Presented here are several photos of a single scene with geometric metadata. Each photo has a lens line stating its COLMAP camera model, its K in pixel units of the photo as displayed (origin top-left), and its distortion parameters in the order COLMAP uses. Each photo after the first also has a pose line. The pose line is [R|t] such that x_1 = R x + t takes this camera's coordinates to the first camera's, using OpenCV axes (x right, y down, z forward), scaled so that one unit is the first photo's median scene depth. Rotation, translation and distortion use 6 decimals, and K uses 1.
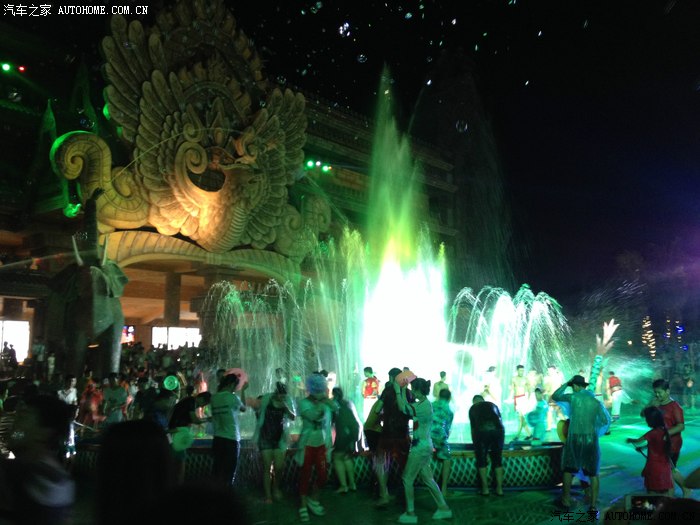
lens RADIAL K [[706.0, 0, 350.0], [0, 706.0, 262.5], [0, 0, 1]] dist [0.017961, 0.008501]
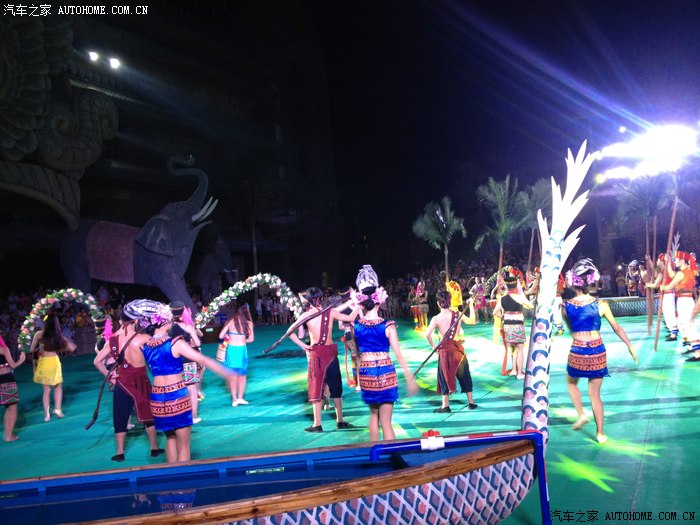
lens RADIAL K [[706.0, 0, 350.0], [0, 706.0, 262.5], [0, 0, 1]] dist [0.017961, 0.008501]
pose [[0.973590, -0.065472, 0.218713, 0.046364], [0.046713, 0.994857, 0.089869, 0.038337], [-0.223472, -0.077279, 0.971642, 0.215264]]
